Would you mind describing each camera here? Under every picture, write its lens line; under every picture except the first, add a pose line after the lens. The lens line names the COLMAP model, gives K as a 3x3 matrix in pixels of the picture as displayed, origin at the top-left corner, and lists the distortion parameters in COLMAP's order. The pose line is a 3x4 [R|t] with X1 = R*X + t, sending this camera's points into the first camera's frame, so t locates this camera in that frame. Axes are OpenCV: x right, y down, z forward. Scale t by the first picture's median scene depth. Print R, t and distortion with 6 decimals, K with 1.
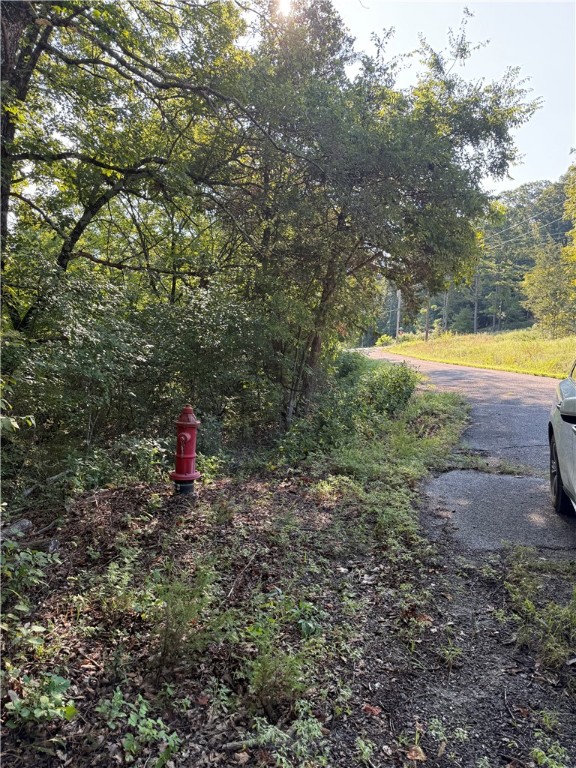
lens RADIAL K [[527.1, 0, 292.7], [0, 527.1, 381.1], [0, 0, 1]] dist [0.029574, -0.051172]
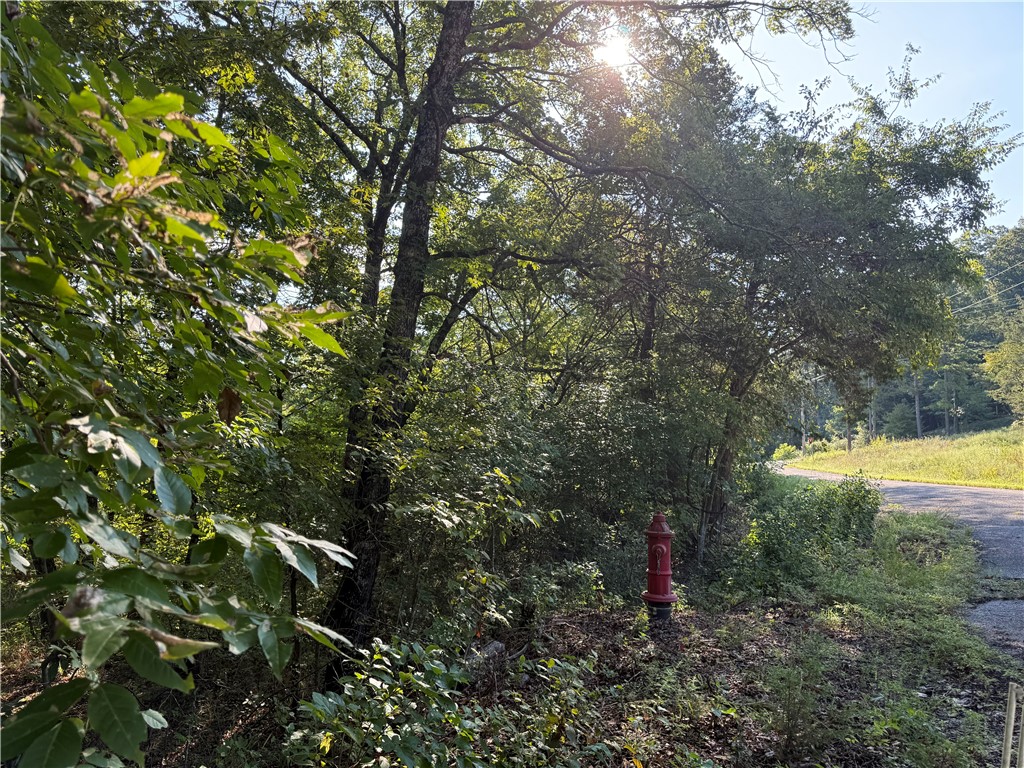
lens RADIAL K [[702.9, 0, 512.9], [0, 702.9, 385.2], [0, 0, 1]] dist [0.029574, -0.051172]
pose [[0.983657, -0.043125, -0.174814, -0.091528], [0.010835, 0.983312, -0.181606, 0.019406], [0.179728, 0.176744, 0.967708, -0.080009]]
